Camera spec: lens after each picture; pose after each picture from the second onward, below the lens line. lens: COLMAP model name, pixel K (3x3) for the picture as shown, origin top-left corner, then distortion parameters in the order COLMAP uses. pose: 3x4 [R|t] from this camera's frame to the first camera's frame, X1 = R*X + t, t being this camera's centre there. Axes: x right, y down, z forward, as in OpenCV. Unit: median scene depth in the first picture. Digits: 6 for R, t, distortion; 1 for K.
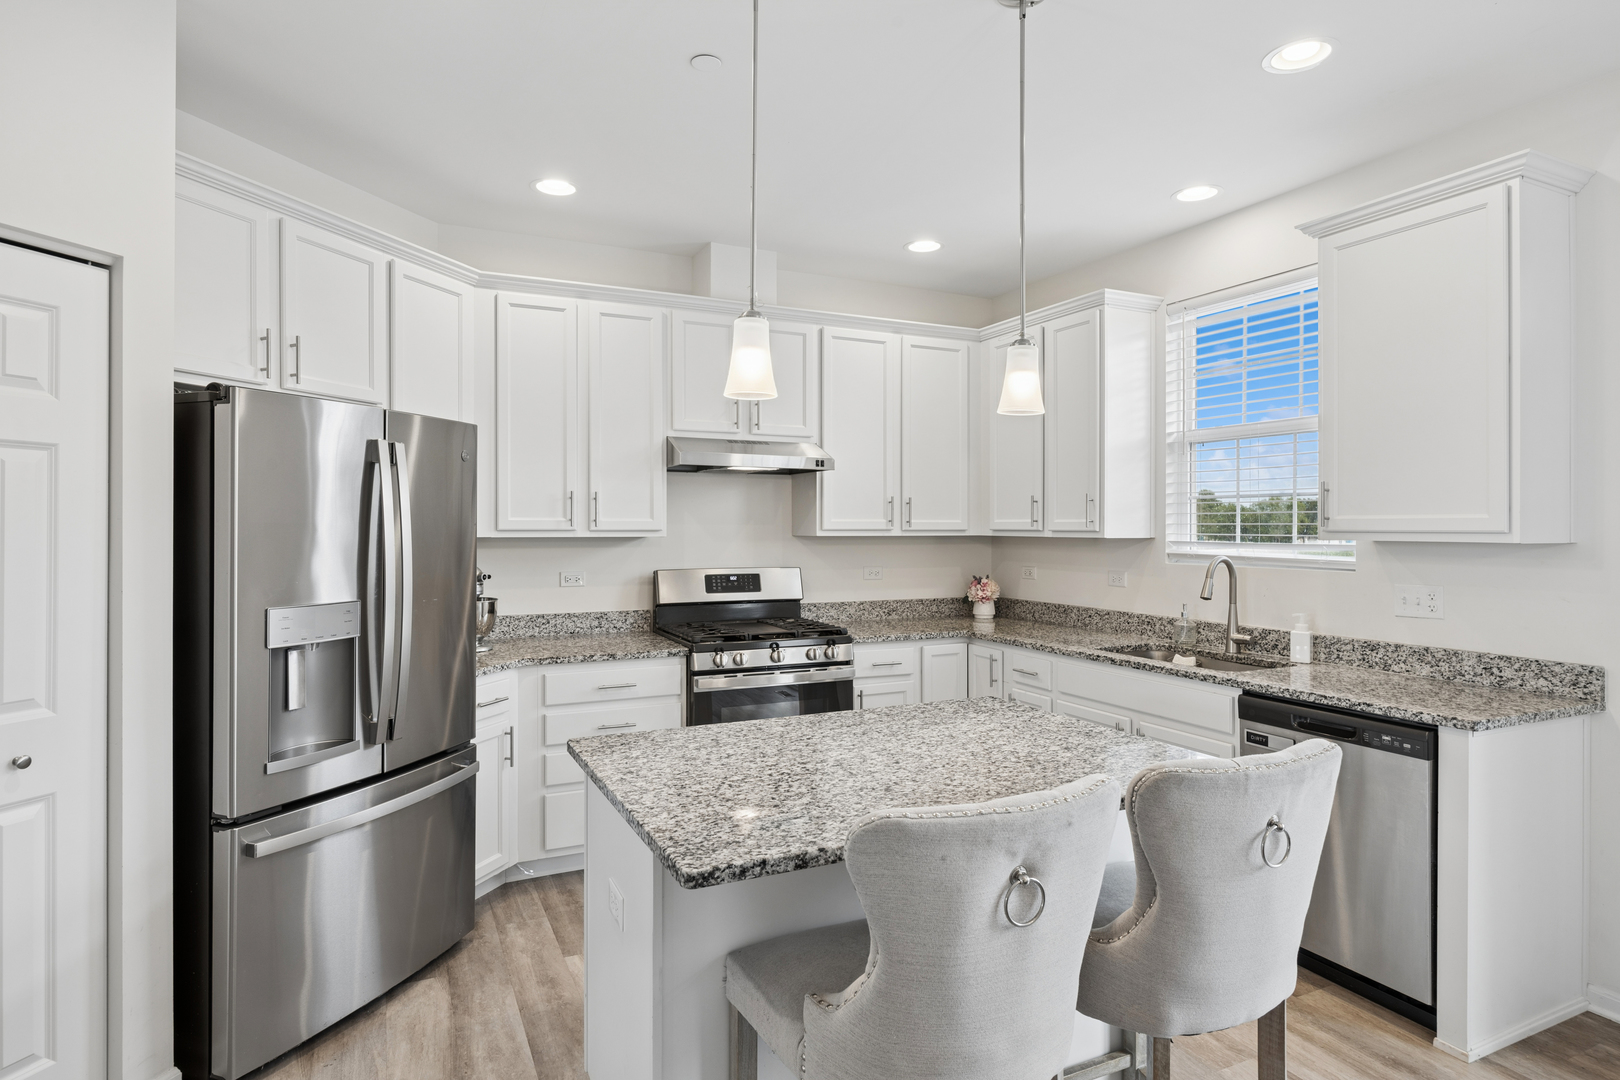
lens RADIAL K [[898.2, 0, 811.7], [0, 898.2, 532.7], [0, 0, 1]] dist [-0.005148, -0.000350]
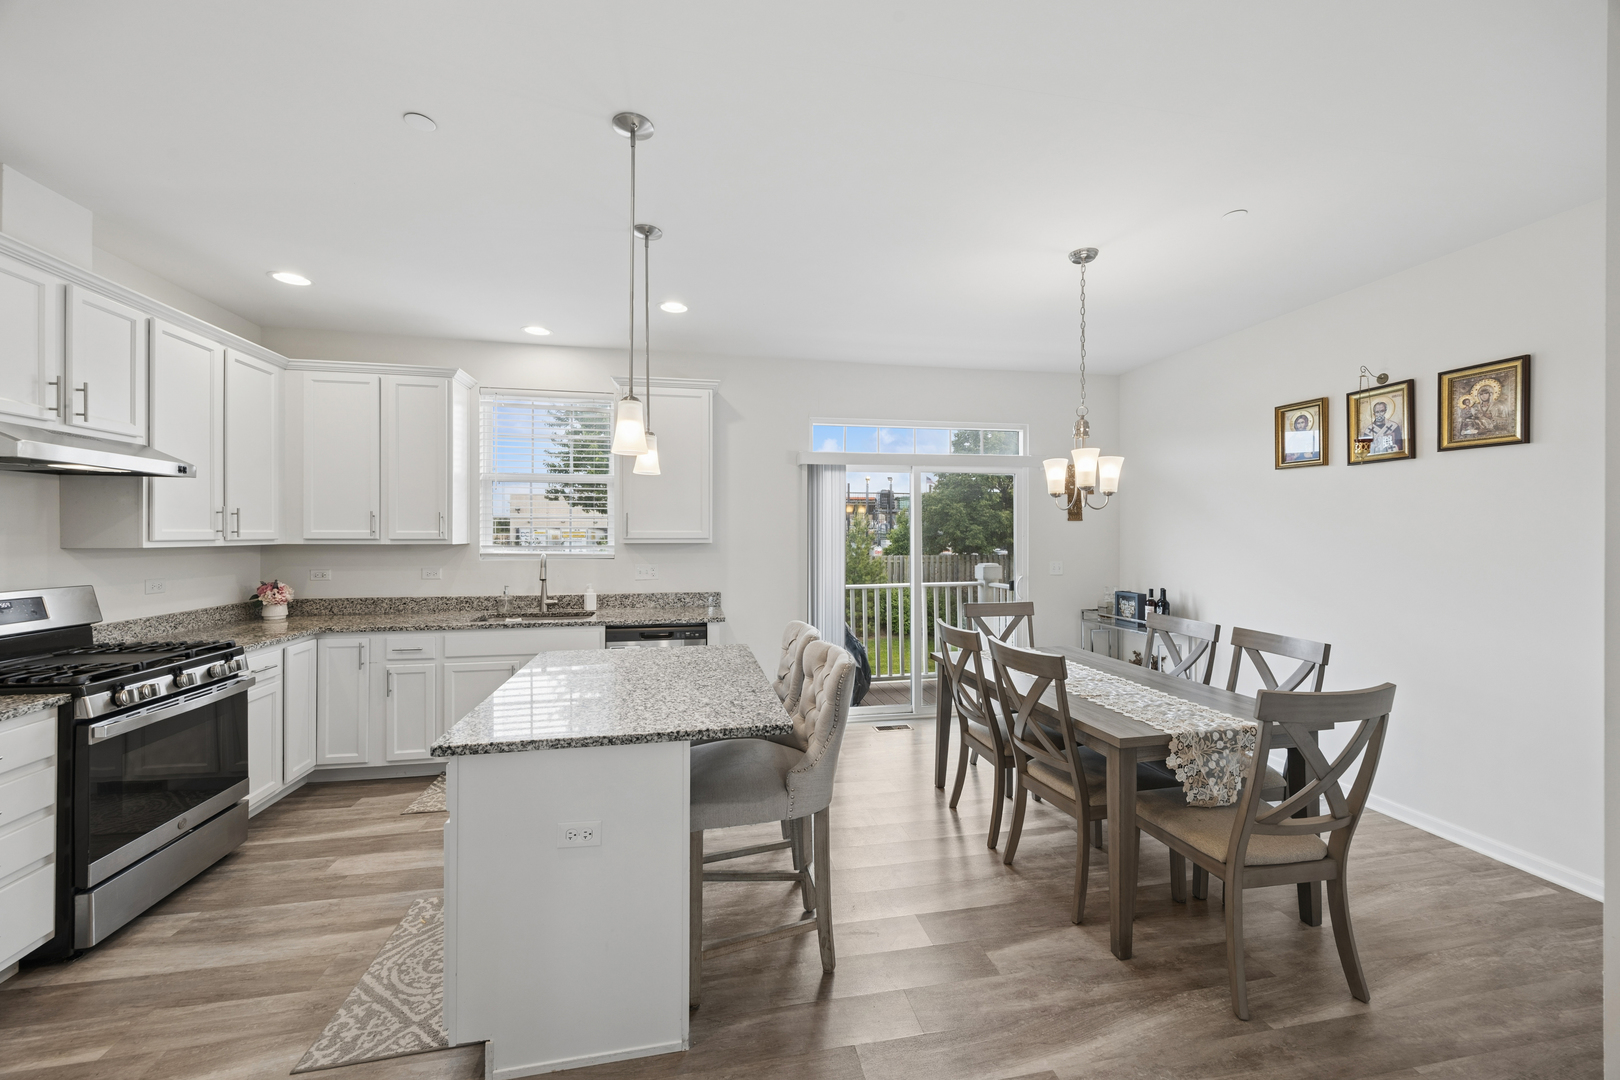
lens RADIAL K [[621.4, 0, 806.0], [0, 621.4, 535.1], [0, 0, 1]] dist [-0.000889, 0.000019]
pose [[0.245042, -0.003581, 0.969506, -0.457001], [0.005621, 0.999982, 0.002273, -0.007168], [-0.969496, 0.004892, 0.245058, 0.212772]]
